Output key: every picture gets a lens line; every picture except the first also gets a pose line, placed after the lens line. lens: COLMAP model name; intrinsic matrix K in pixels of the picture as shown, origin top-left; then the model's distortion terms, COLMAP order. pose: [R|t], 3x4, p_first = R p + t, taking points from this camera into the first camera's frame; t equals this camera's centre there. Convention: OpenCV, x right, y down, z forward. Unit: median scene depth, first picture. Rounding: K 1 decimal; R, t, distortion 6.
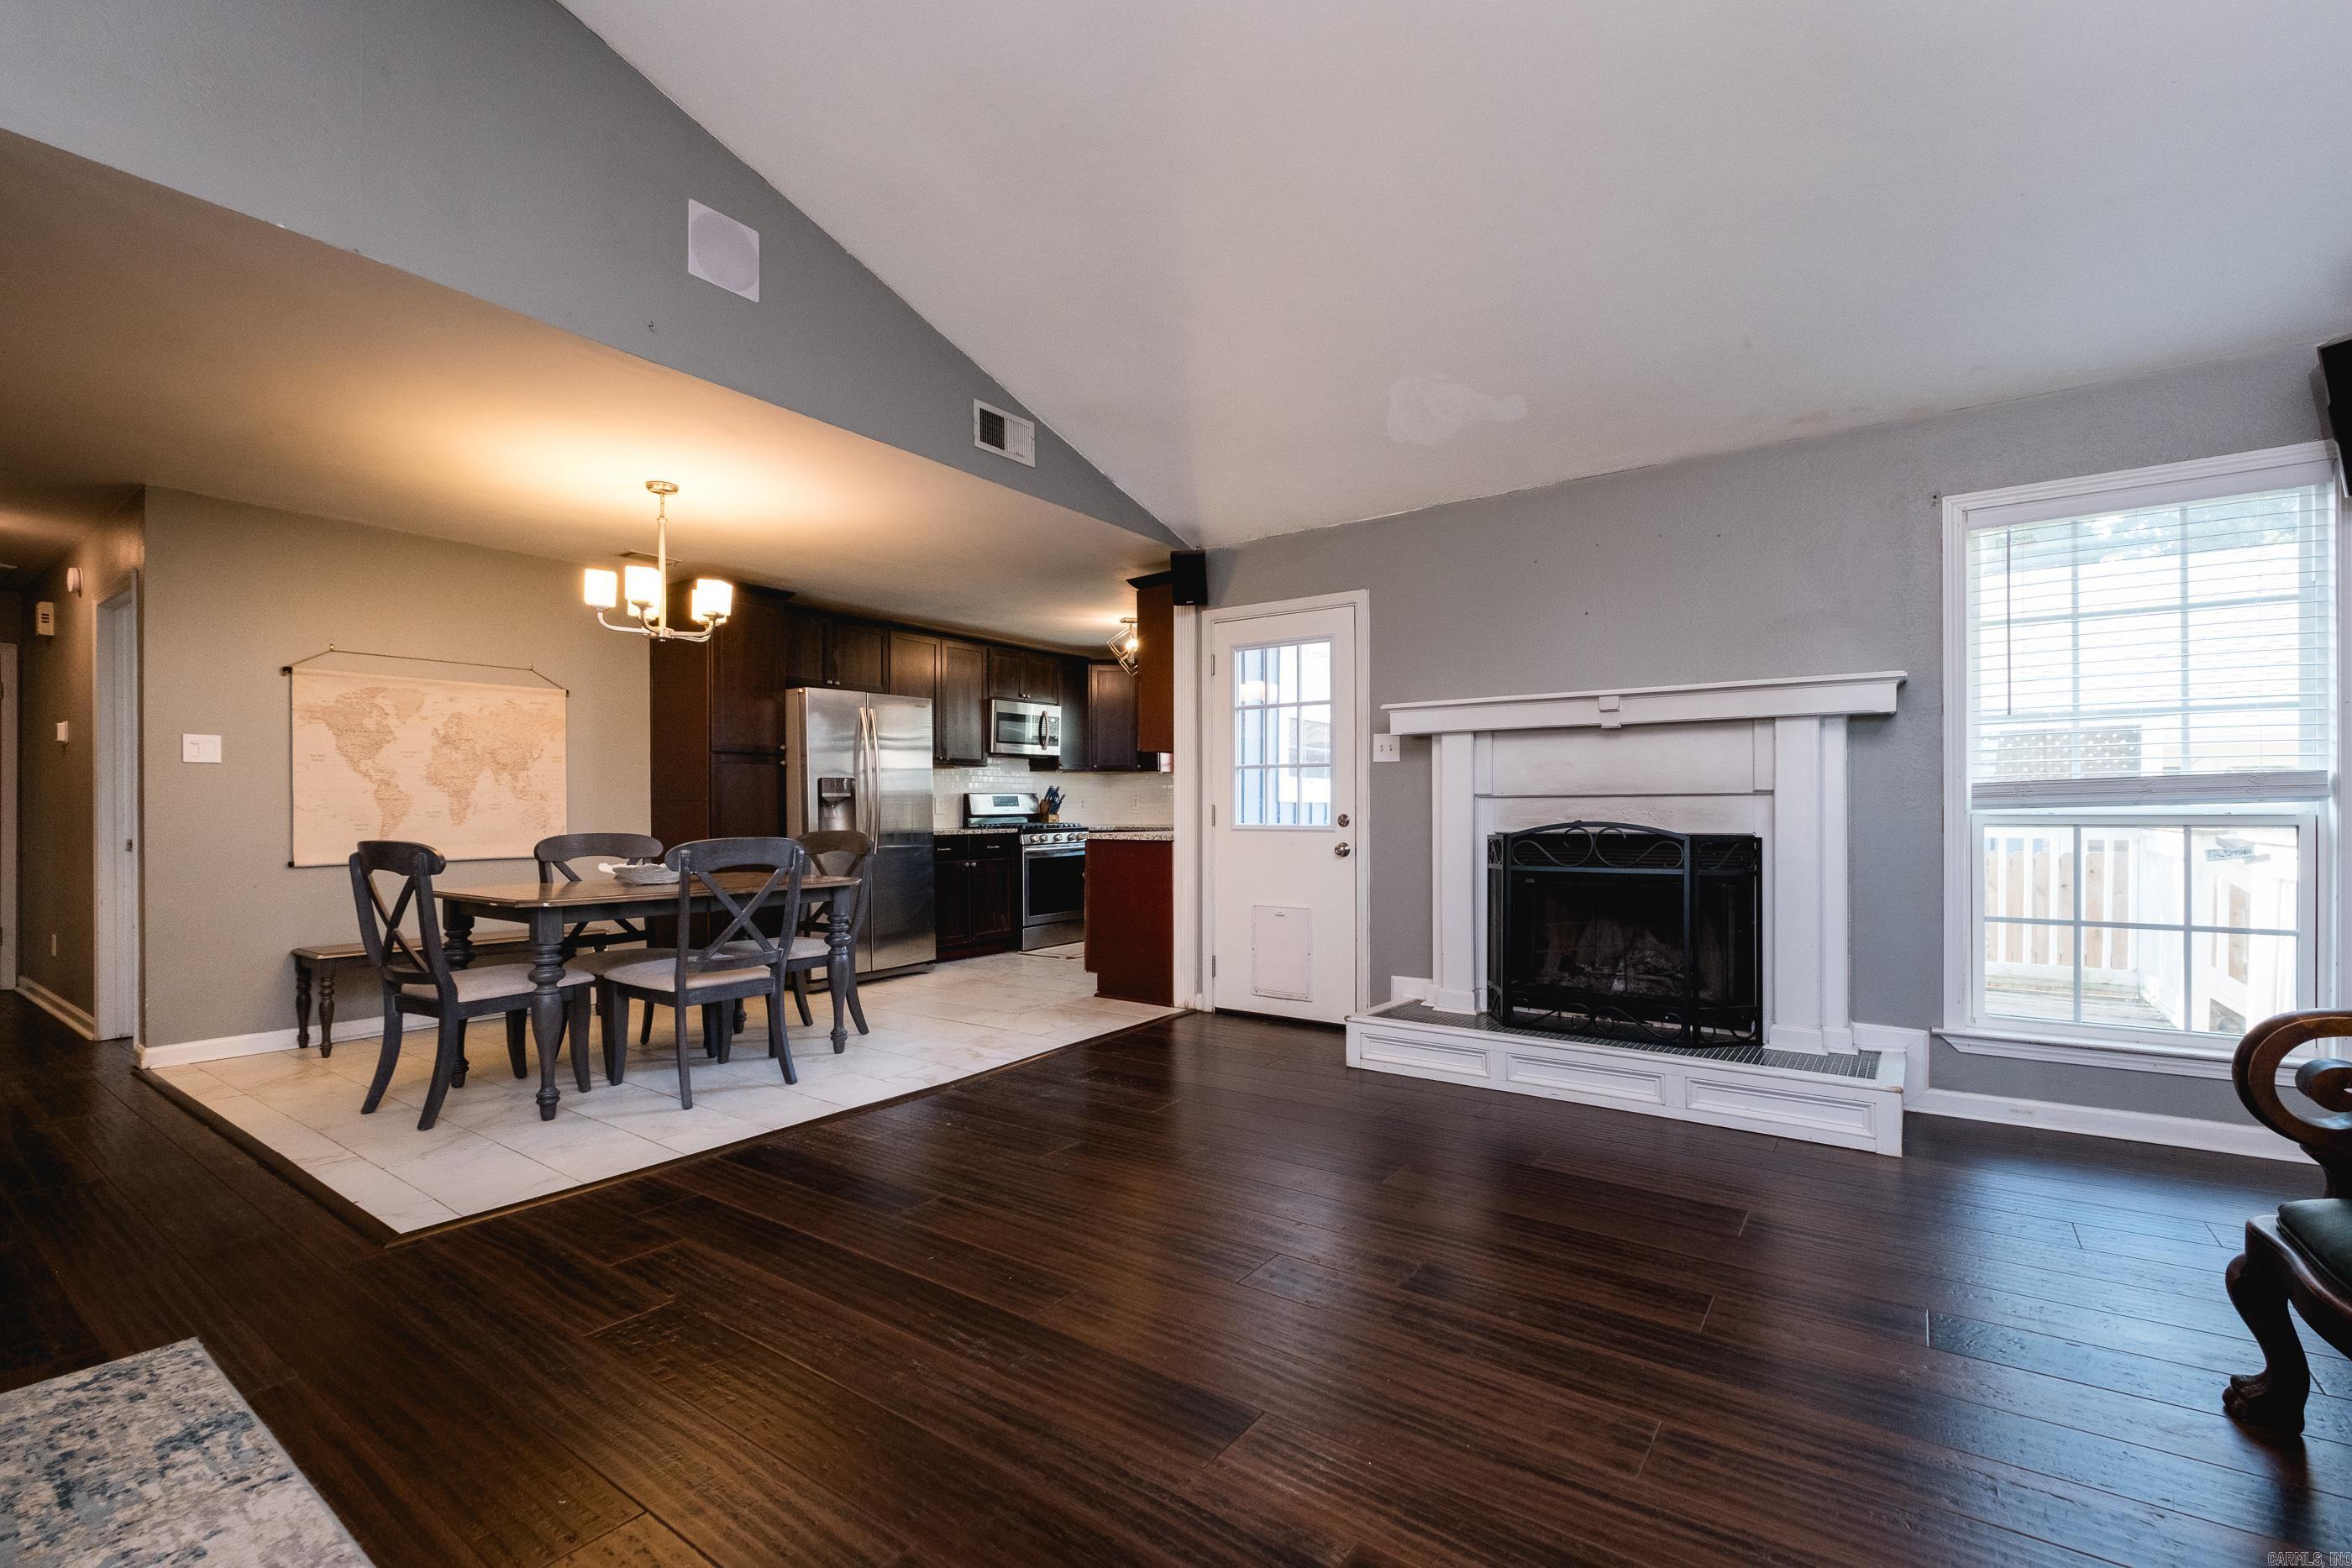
lens RADIAL K [[1013.2, 0, 1204.9], [0, 1013.2, 812.6], [0, 0, 1]] dist [0.001514, -0.003484]
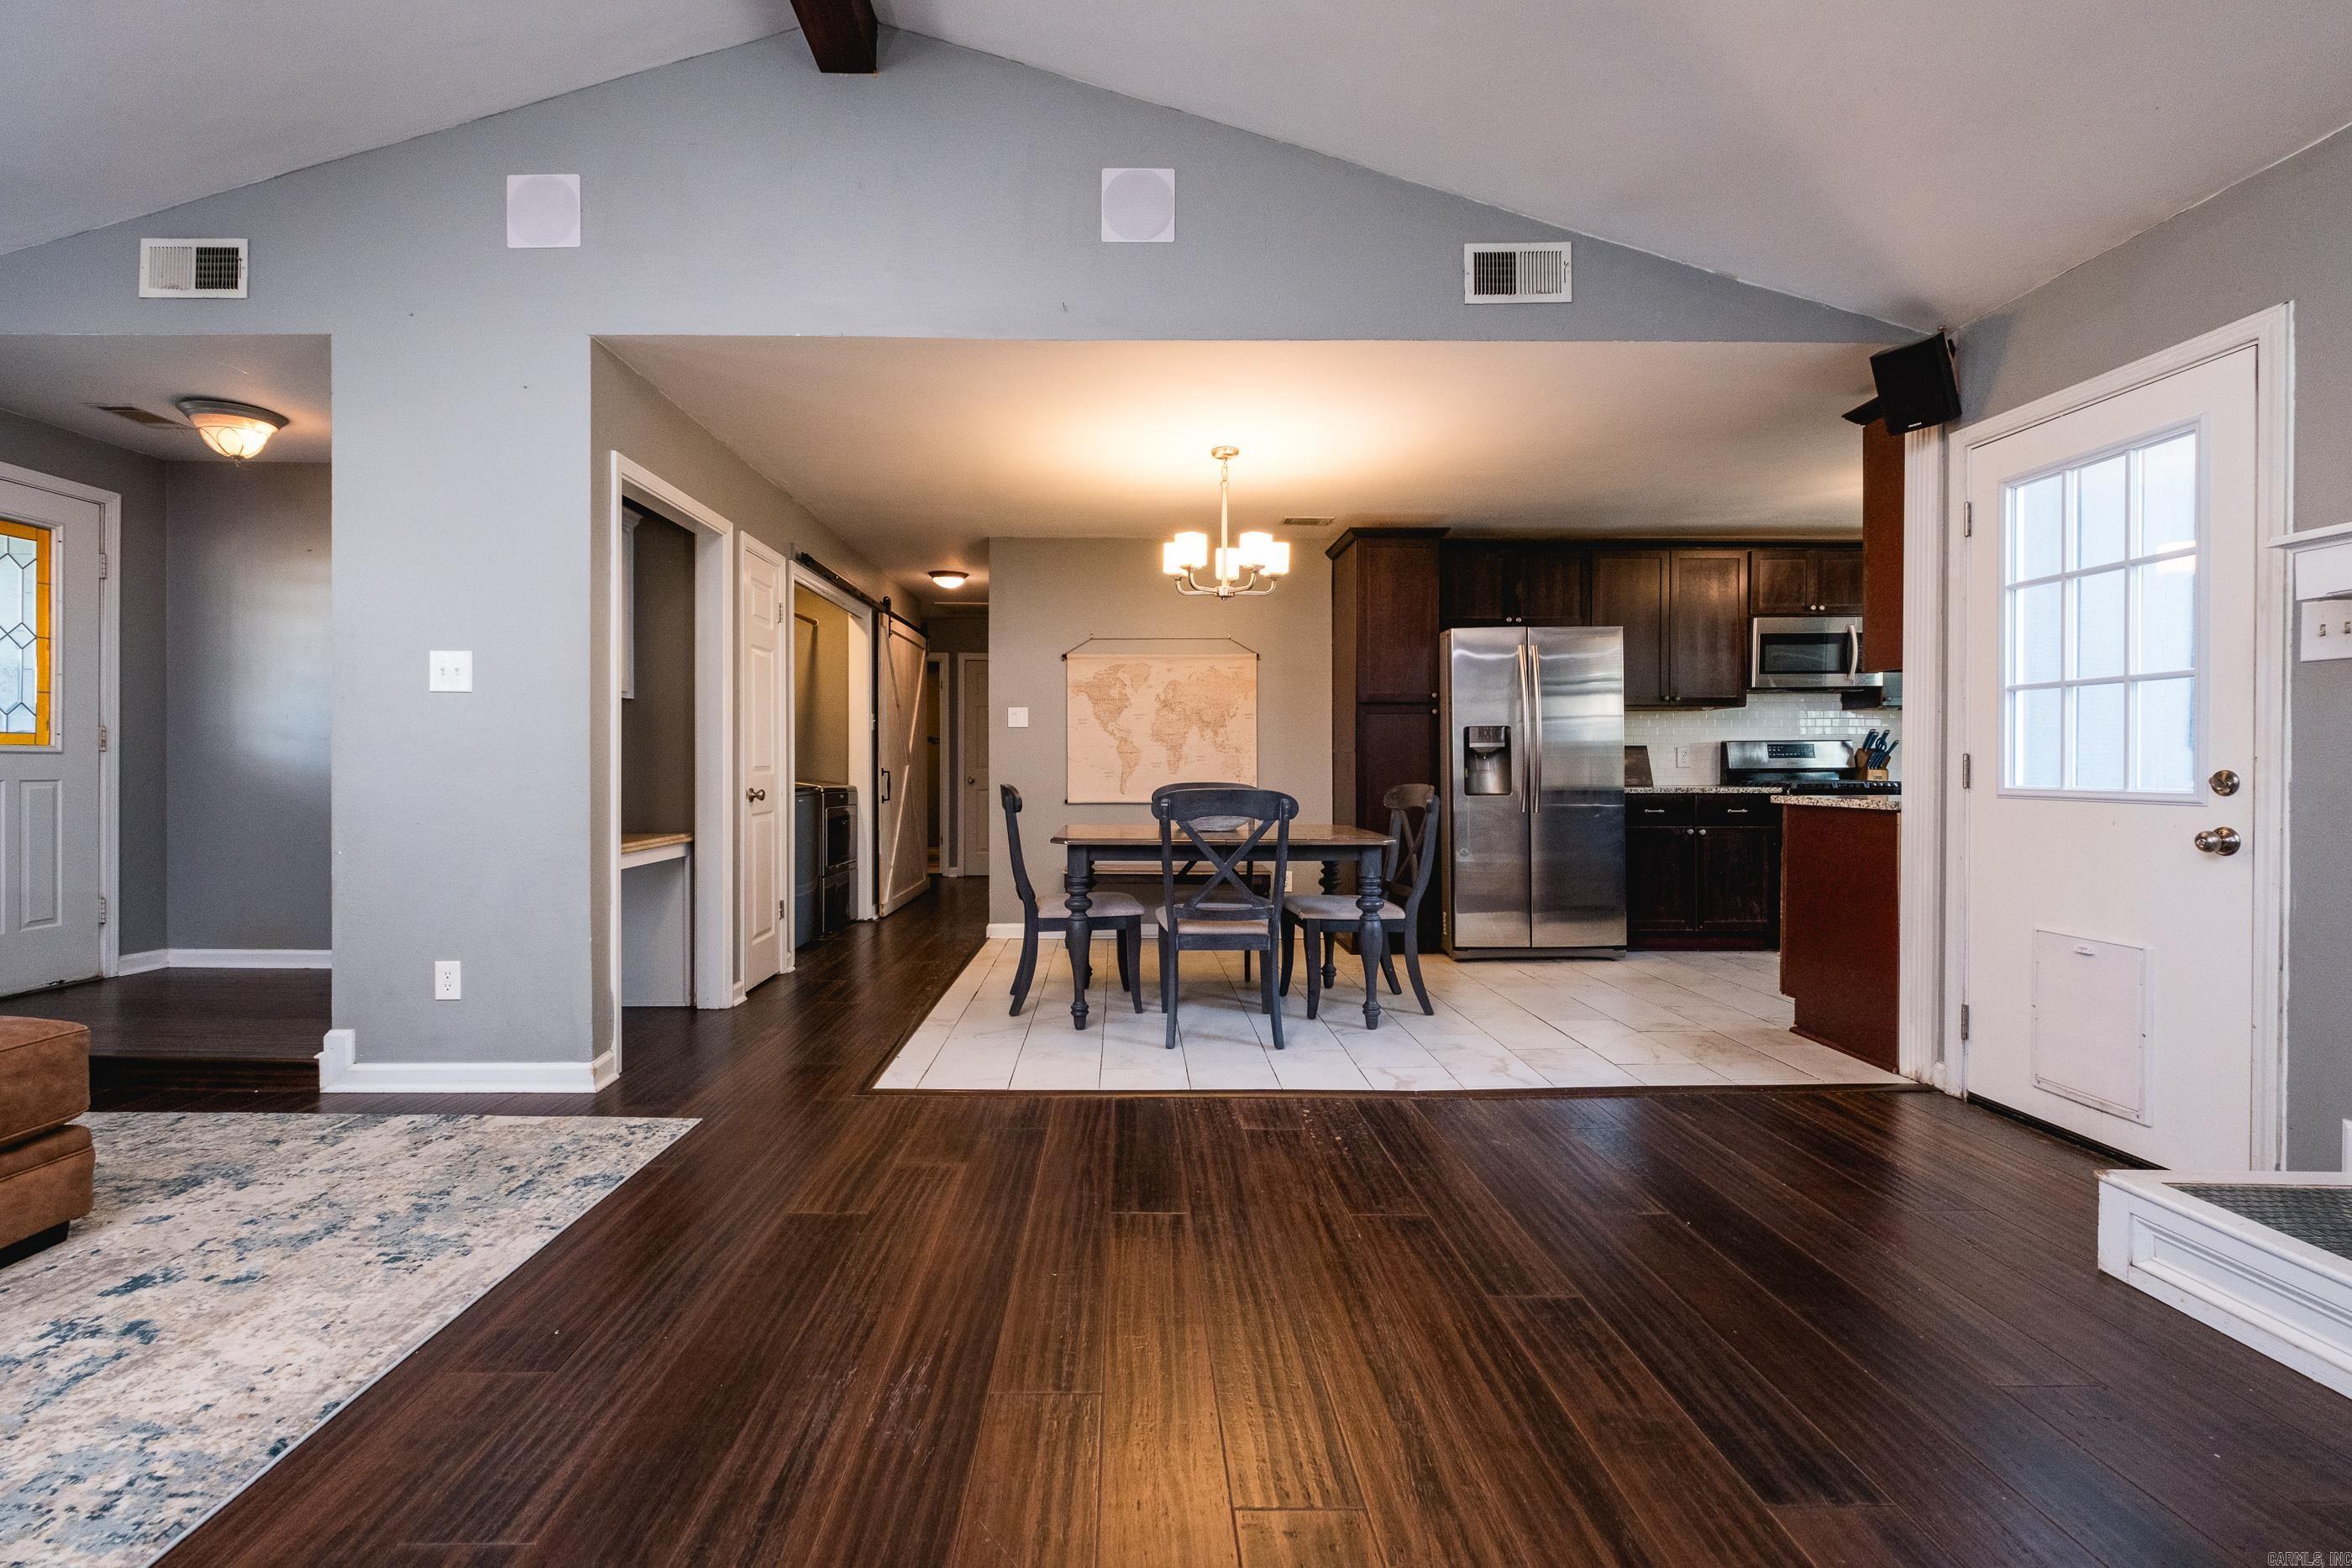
lens RADIAL K [[1020.5, 0, 1137.0], [0, 1020.5, 774.5], [0, 0, 1]] dist [0.002009, -0.004817]
pose [[0.577131, 0.011270, -0.816574, 0.240979], [-0.004264, 0.999933, 0.010787, 0.000285], [0.816640, -0.002743, 0.577140, 0.278679]]
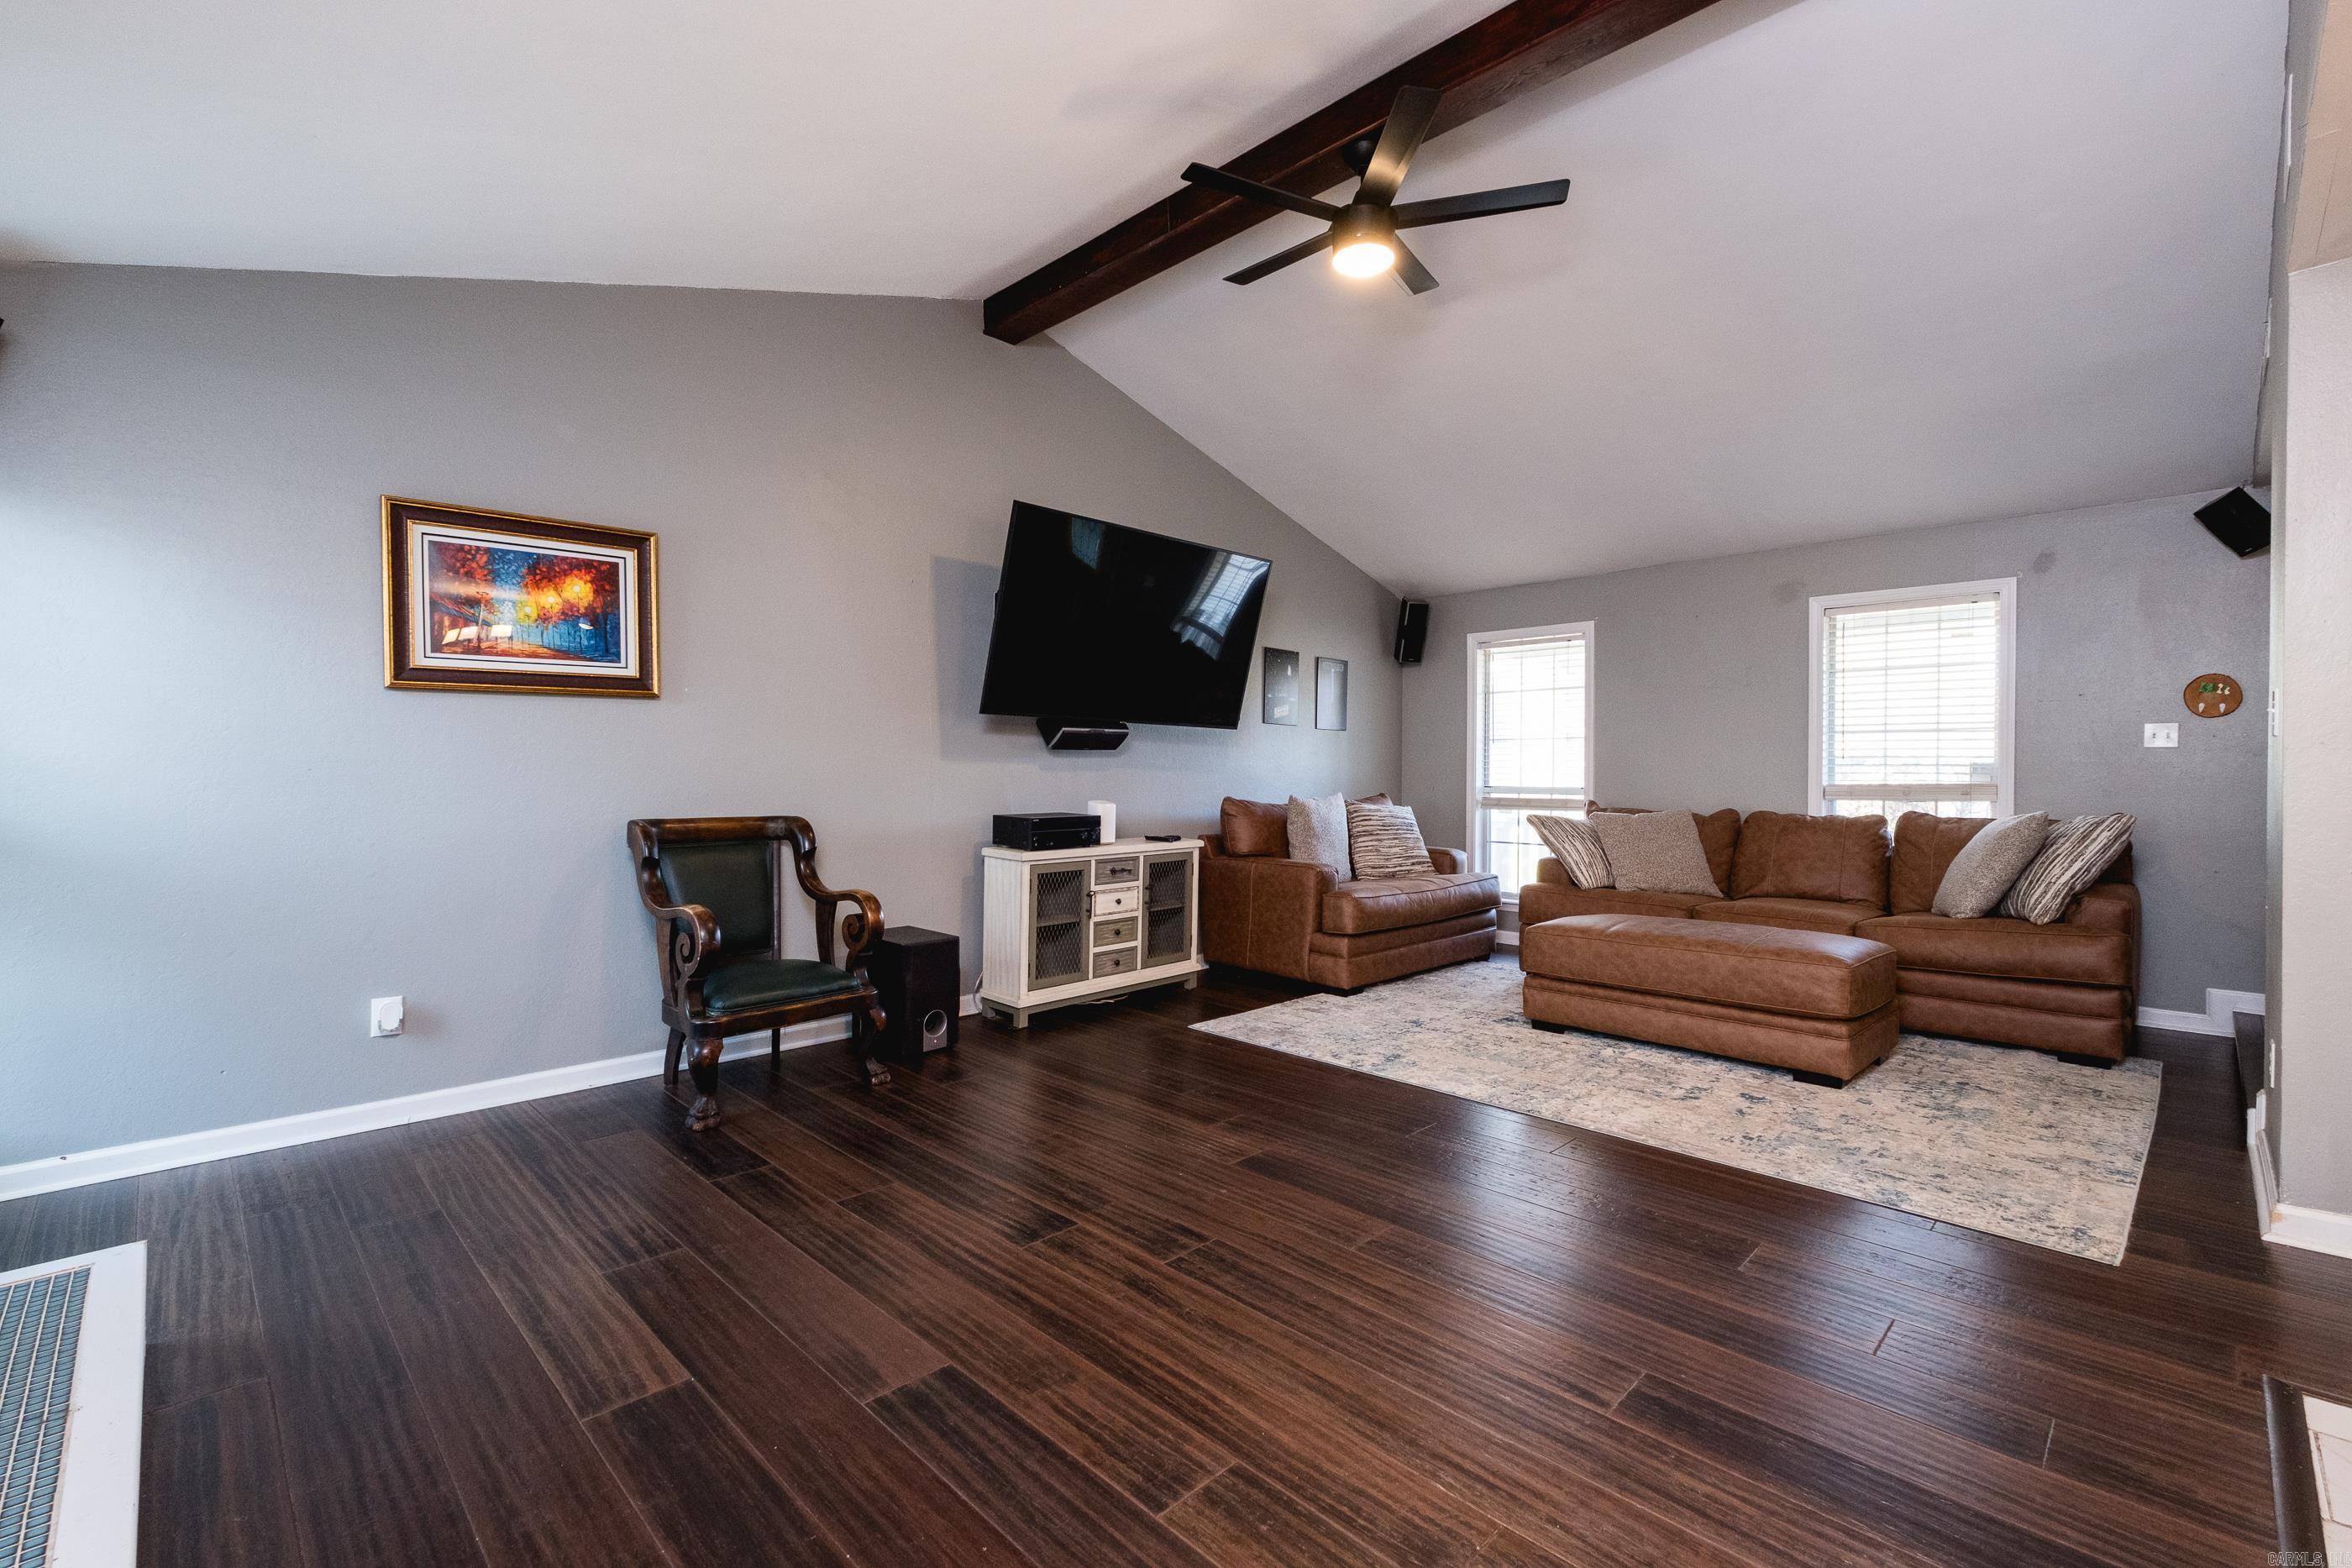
lens RADIAL K [[993.7, 0, 1161.2], [0, 993.7, 791.2], [0, 0, 1]] dist [-0.000134, -0.000336]
pose [[-0.978477, 0.000156, 0.206358, -0.064311], [0.002833, 0.999916, 0.012681, -0.018674], [-0.206339, 0.012992, -0.978394, 0.984319]]
